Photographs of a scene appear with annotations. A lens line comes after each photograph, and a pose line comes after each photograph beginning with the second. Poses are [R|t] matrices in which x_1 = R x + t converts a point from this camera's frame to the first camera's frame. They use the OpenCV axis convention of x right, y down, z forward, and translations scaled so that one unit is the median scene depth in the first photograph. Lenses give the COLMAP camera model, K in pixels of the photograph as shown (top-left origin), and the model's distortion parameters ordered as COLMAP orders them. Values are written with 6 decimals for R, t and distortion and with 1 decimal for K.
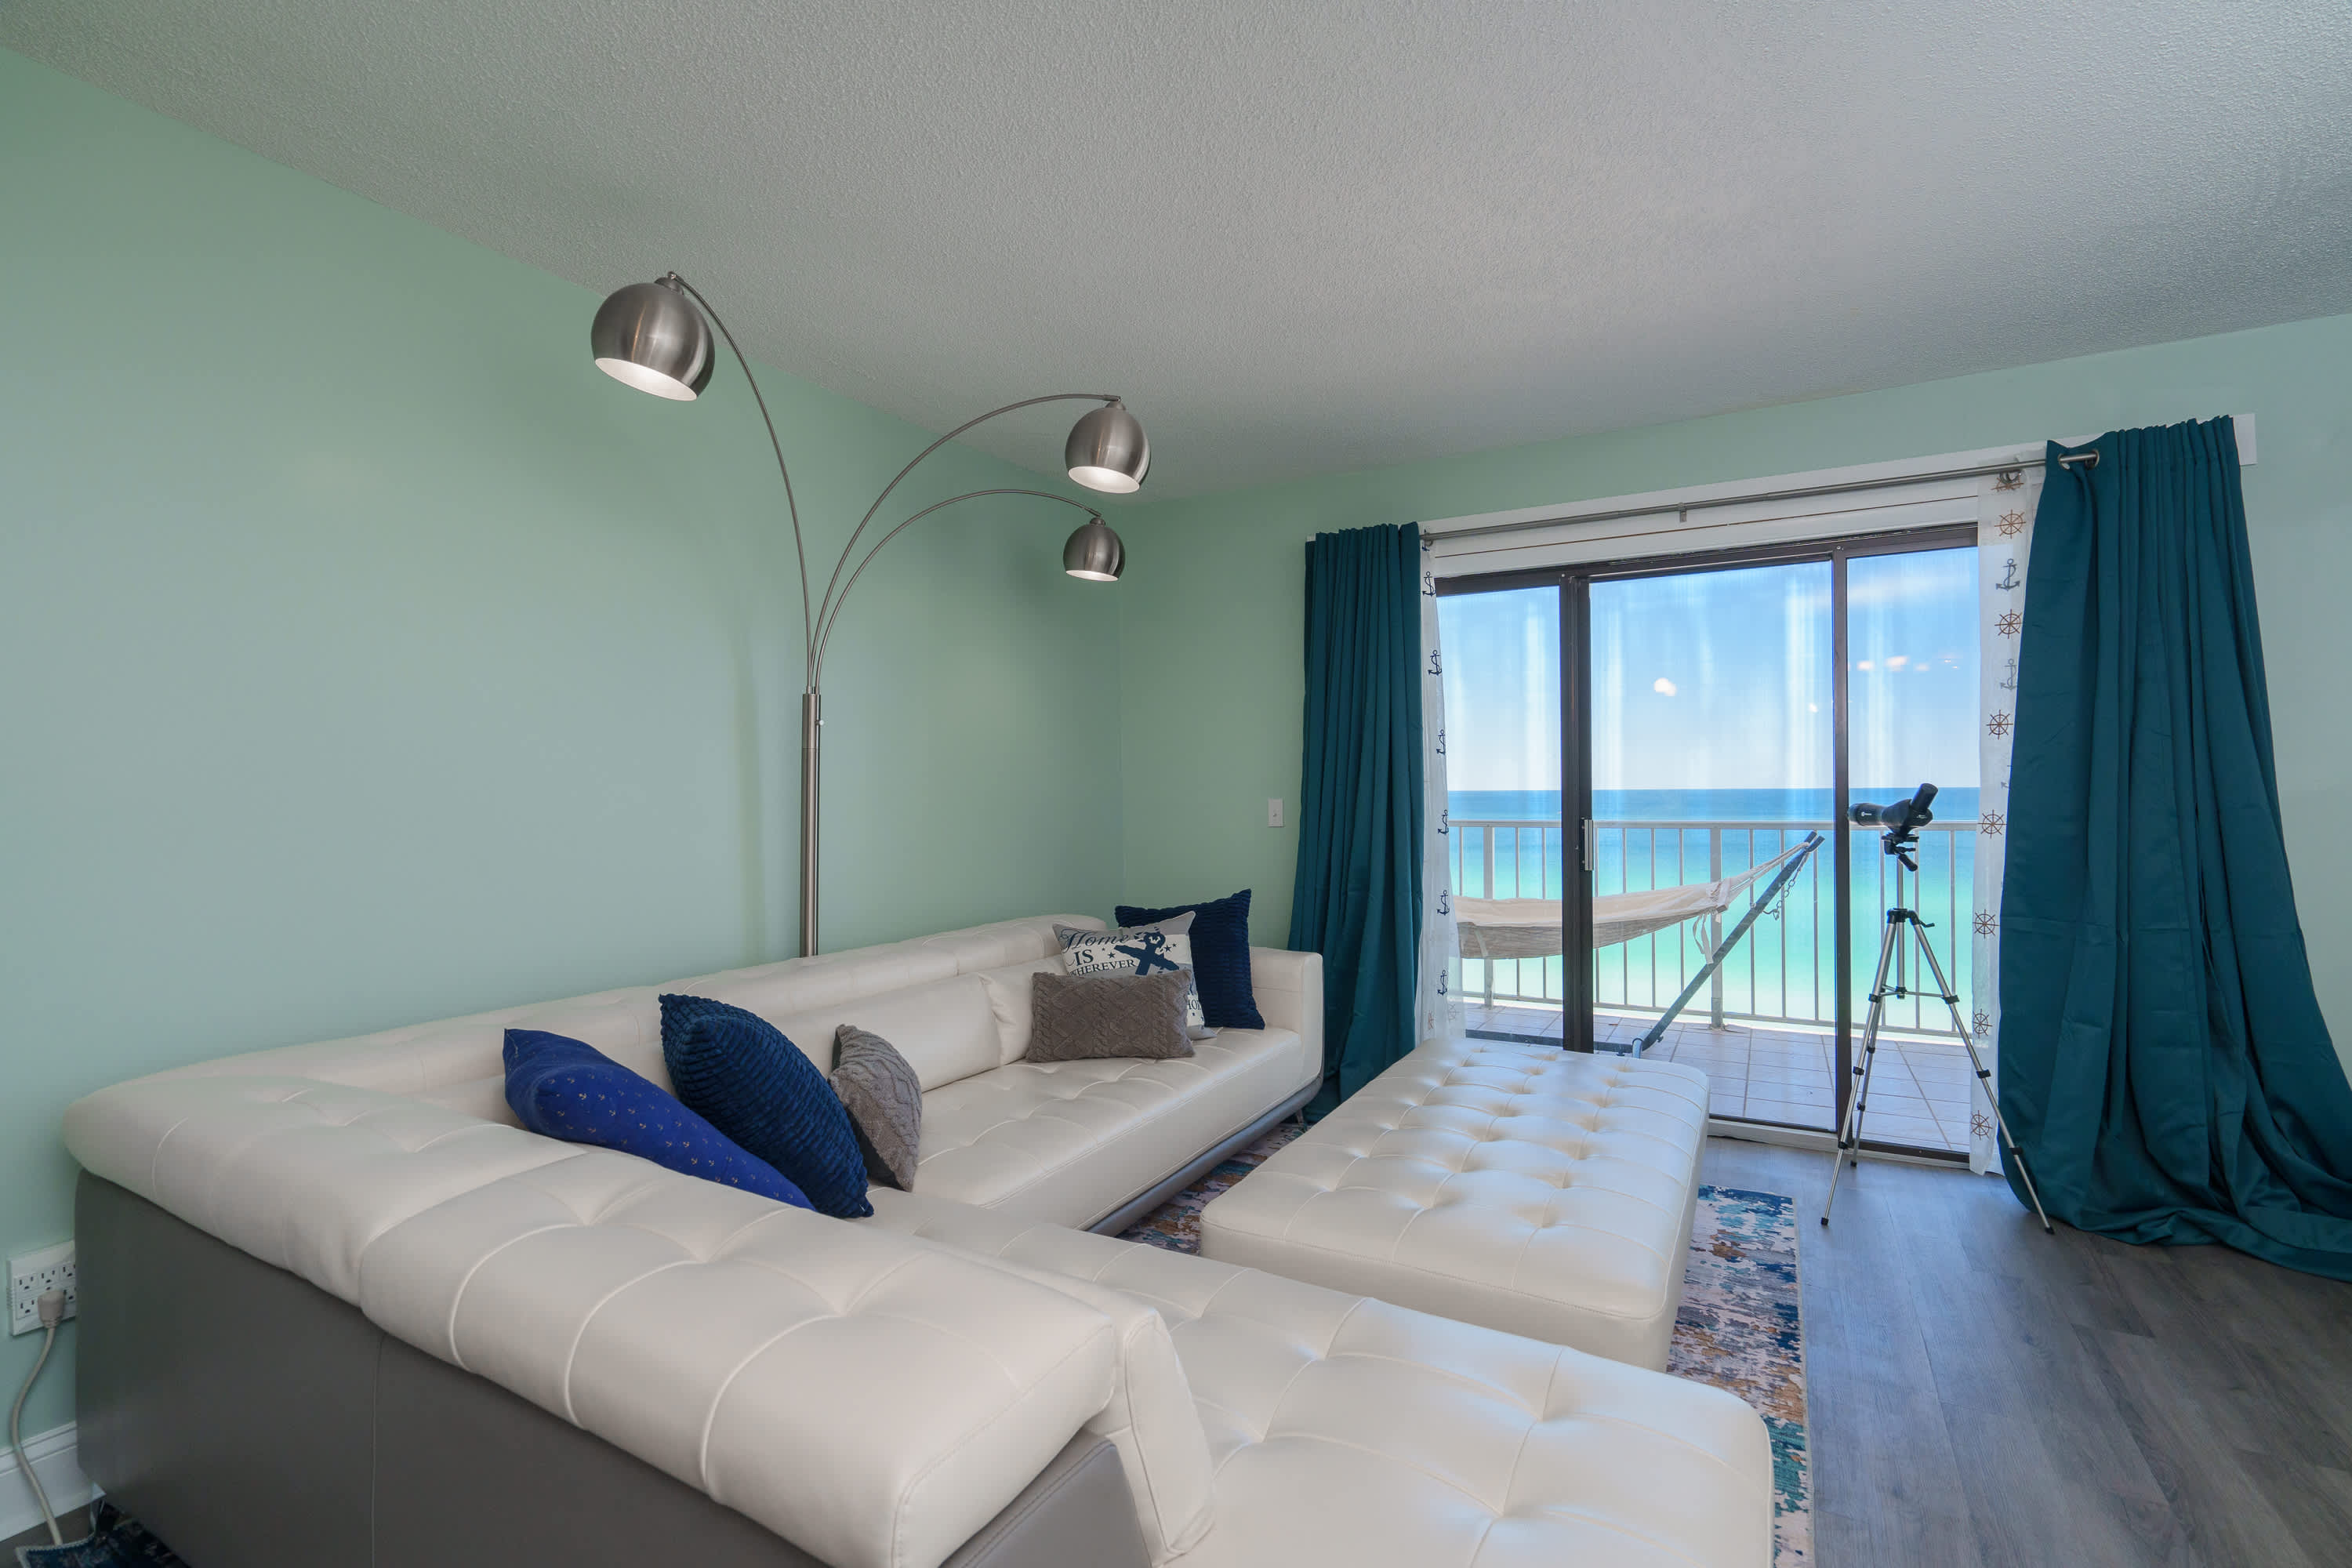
lens RADIAL K [[1067.1, 0, 1177.2], [0, 1067.1, 779.3], [0, 0, 1]] dist [0.000273, 0.000466]
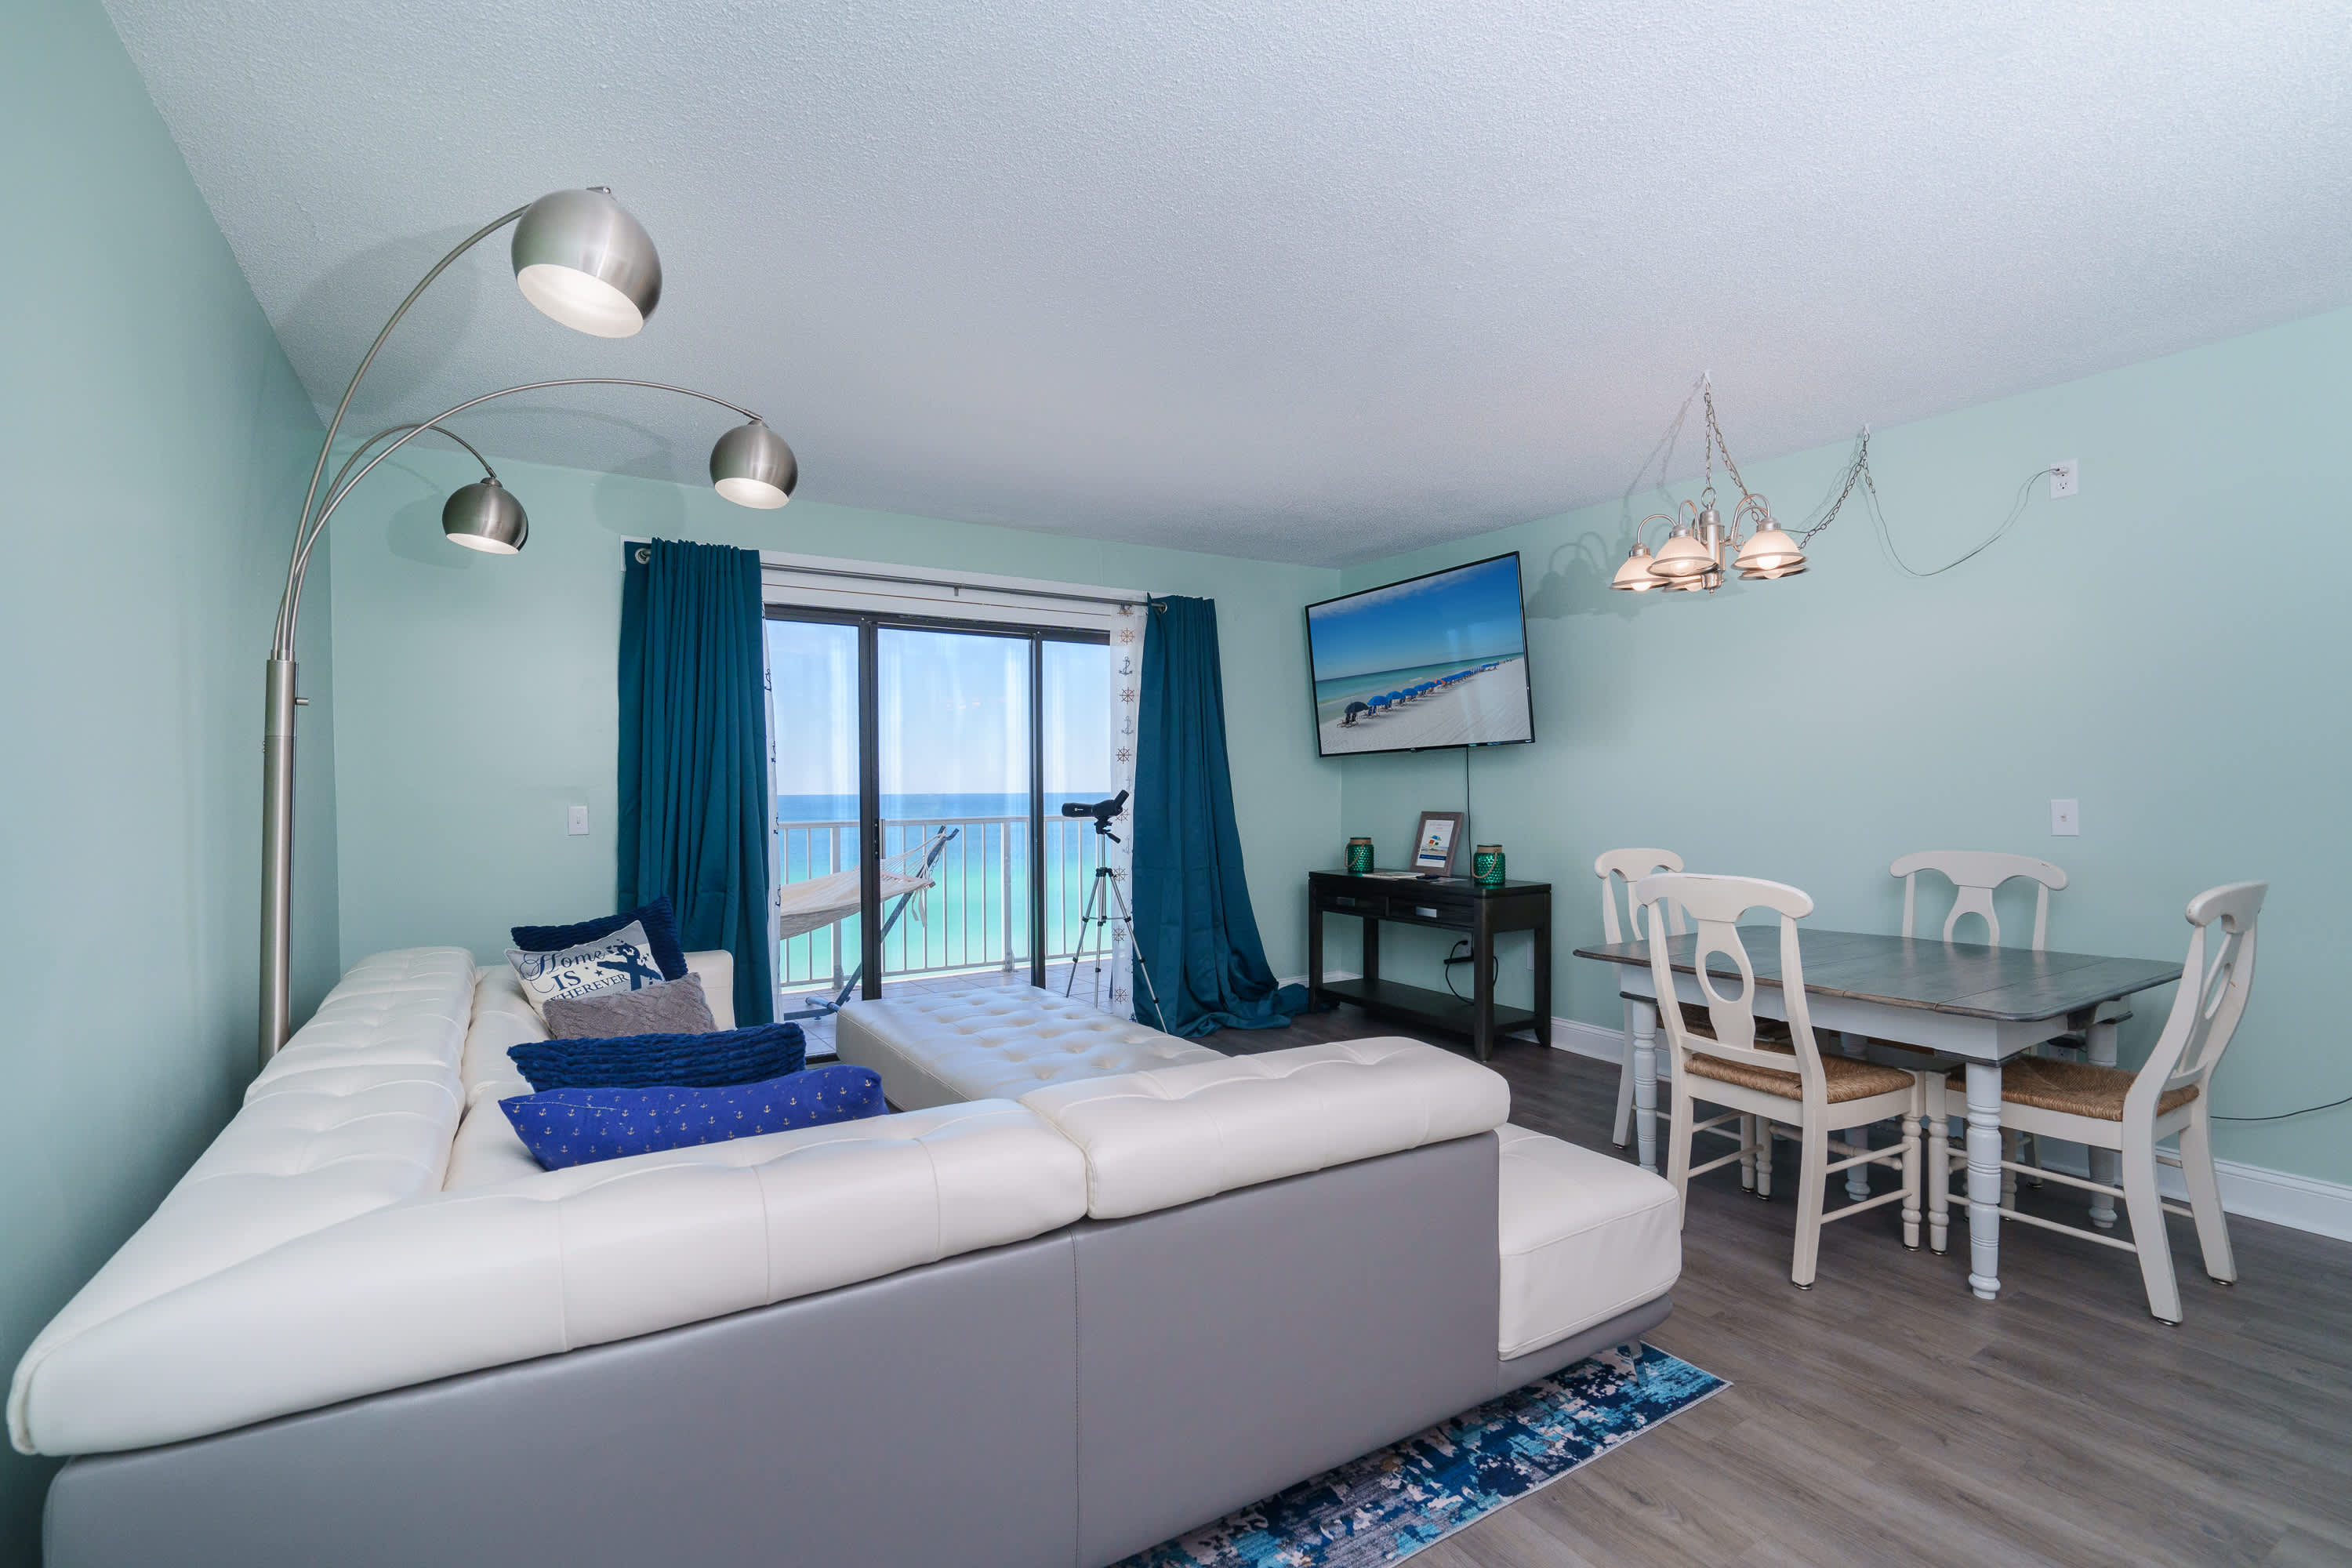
lens RADIAL K [[1067.1, 0, 1180.4], [0, 1067.1, 783.4], [0, 0, 1]] dist [0.000273, 0.000466]
pose [[0.480059, 0.008729, 0.877193, -0.627902], [-0.004671, 0.999962, -0.007394, 0.005109], [-0.877224, -0.000548, 0.480081, 0.113838]]
